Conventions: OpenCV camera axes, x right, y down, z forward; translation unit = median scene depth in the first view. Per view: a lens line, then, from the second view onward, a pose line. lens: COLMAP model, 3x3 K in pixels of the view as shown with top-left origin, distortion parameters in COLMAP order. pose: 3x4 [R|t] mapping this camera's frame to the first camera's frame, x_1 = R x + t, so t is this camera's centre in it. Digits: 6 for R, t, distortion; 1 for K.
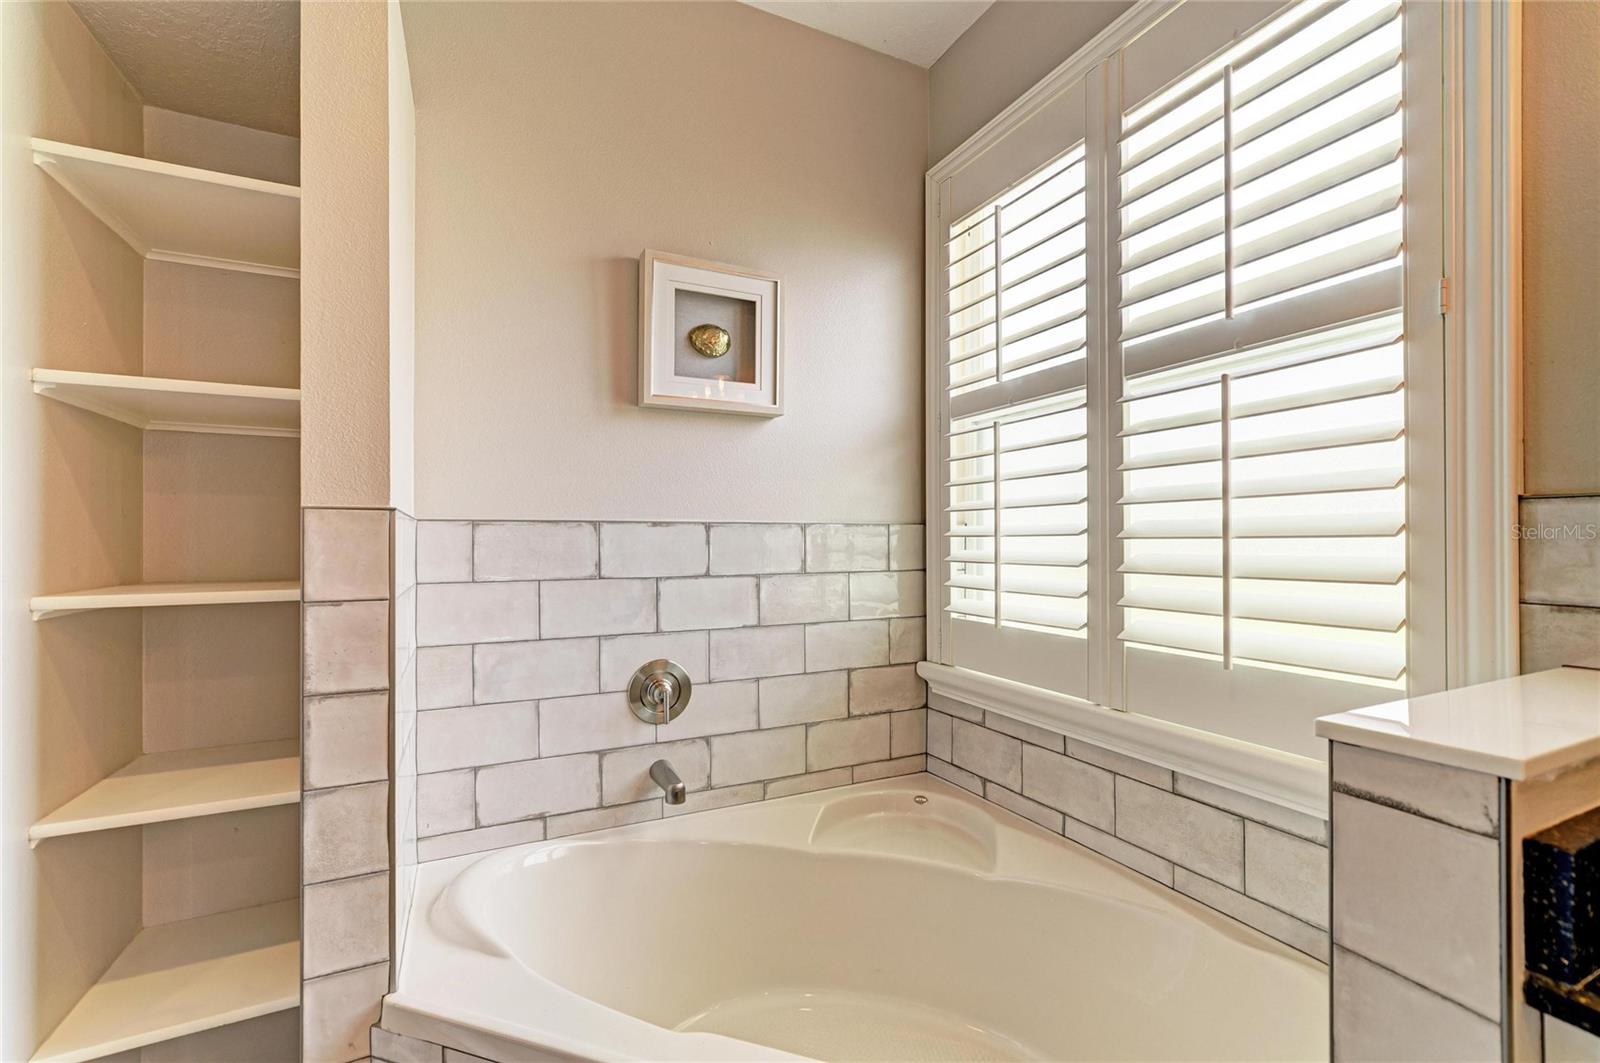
lens RADIAL K [[644.4, 0, 803.6], [0, 644.4, 539.0], [0, 0, 1]] dist [-0.000730, -0.000195]
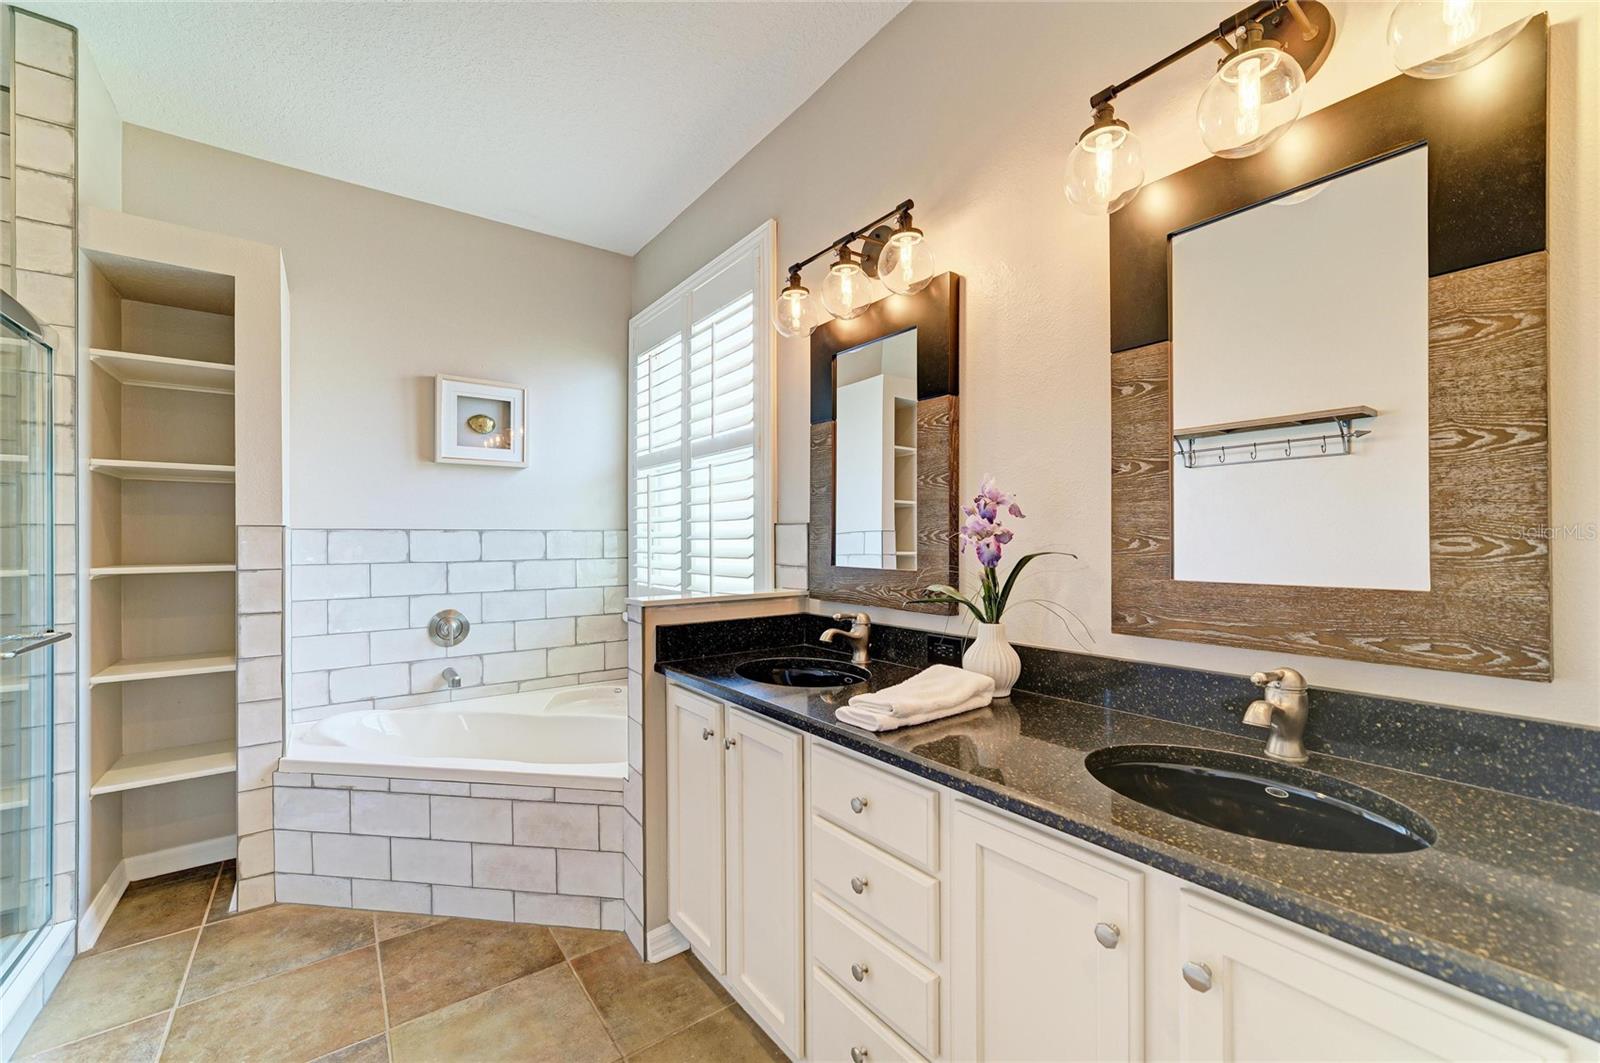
lens RADIAL K [[625.9, 0, 804.9], [0, 625.9, 540.2], [0, 0, 1]] dist [-0.002049, 0.000321]
pose [[0.985048, -0.001042, 0.172280, 0.434134], [0.000314, 0.999991, 0.004256, -0.005304], [-0.172283, -0.004139, 0.985039, -0.824381]]
